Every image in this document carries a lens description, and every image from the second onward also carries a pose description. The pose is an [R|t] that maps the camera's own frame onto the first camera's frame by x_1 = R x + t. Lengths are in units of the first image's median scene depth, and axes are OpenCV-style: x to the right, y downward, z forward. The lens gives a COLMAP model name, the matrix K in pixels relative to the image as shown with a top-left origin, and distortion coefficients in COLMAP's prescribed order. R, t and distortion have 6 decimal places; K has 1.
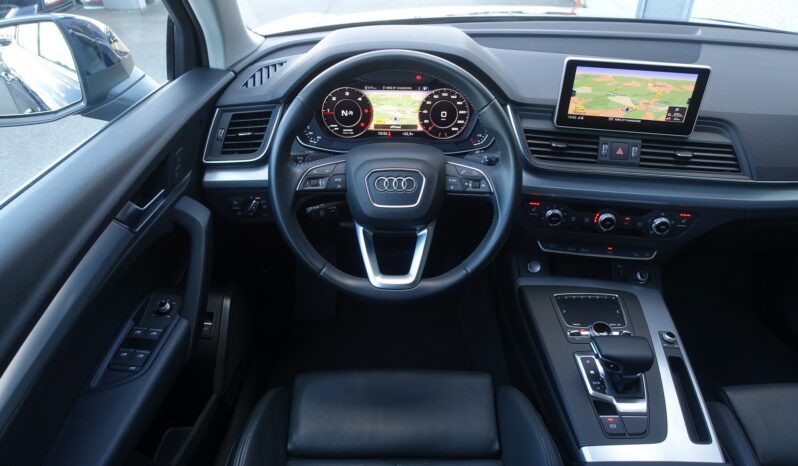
lens RADIAL K [[549.8, 0, 399.0], [0, 549.8, 233.0], [0, 0, 1]] dist [0.004566, 0.003234]
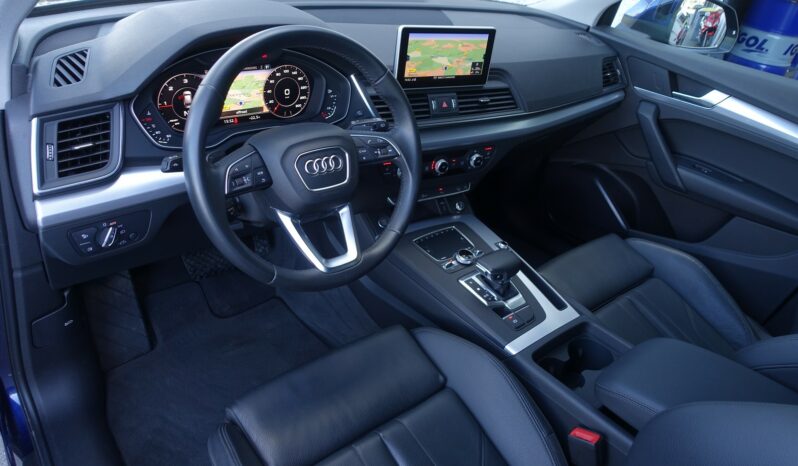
lens RADIAL K [[549.8, 0, 399.0], [0, 549.8, 233.0], [0, 0, 1]] dist [0.004566, 0.003234]
pose [[0.774620, -0.265391, 0.574049, -0.431422], [0.241041, 0.963070, 0.119981, -0.049880], [-0.584691, 0.045429, 0.809983, 0.121271]]
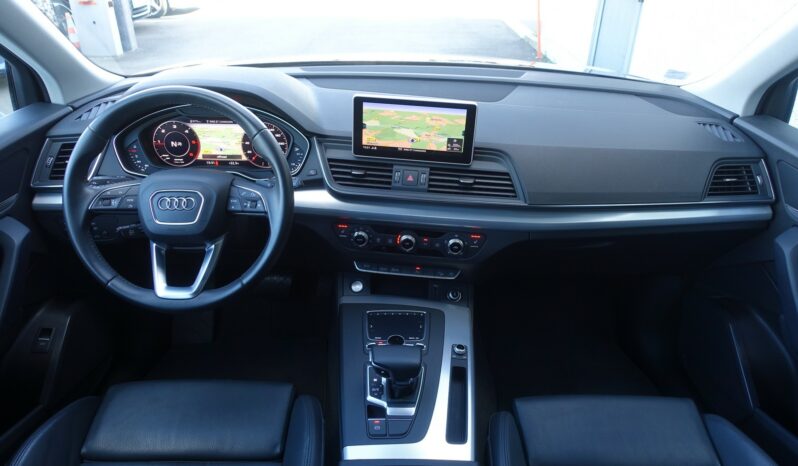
lens RADIAL K [[545.6, 0, 399.0], [0, 545.6, 233.0], [0, 0, 1]] dist [-0.007153, -0.001324]
pose [[0.999916, 0.002773, 0.012677, 0.373536], [-0.001759, 0.996853, -0.079251, 0.049356], [-0.012857, 0.079222, 0.996774, -0.084823]]
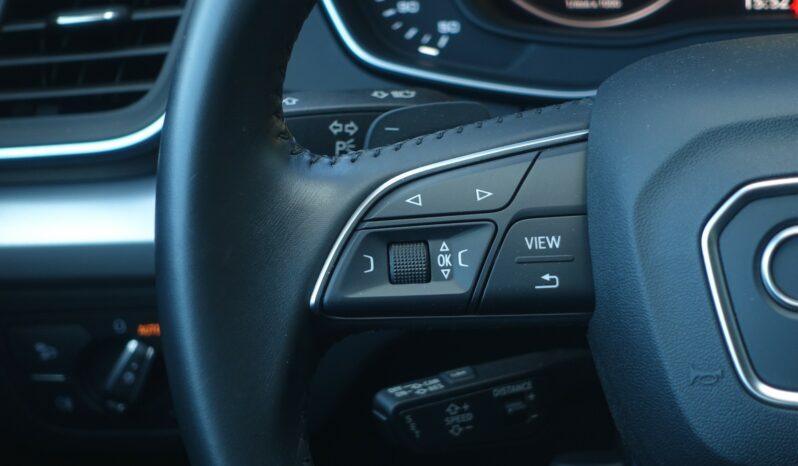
lens RADIAL K [[1857.5, 0, 399.0], [0, 1857.5, 233.0], [0, 0, 1]] dist [-0.068405, 0.025133]
pose [[0.982472, -0.007370, -0.186263, -0.041413], [-0.009188, 0.996089, -0.087873, -0.042768], [0.186182, 0.088044, 0.978563, 0.371067]]
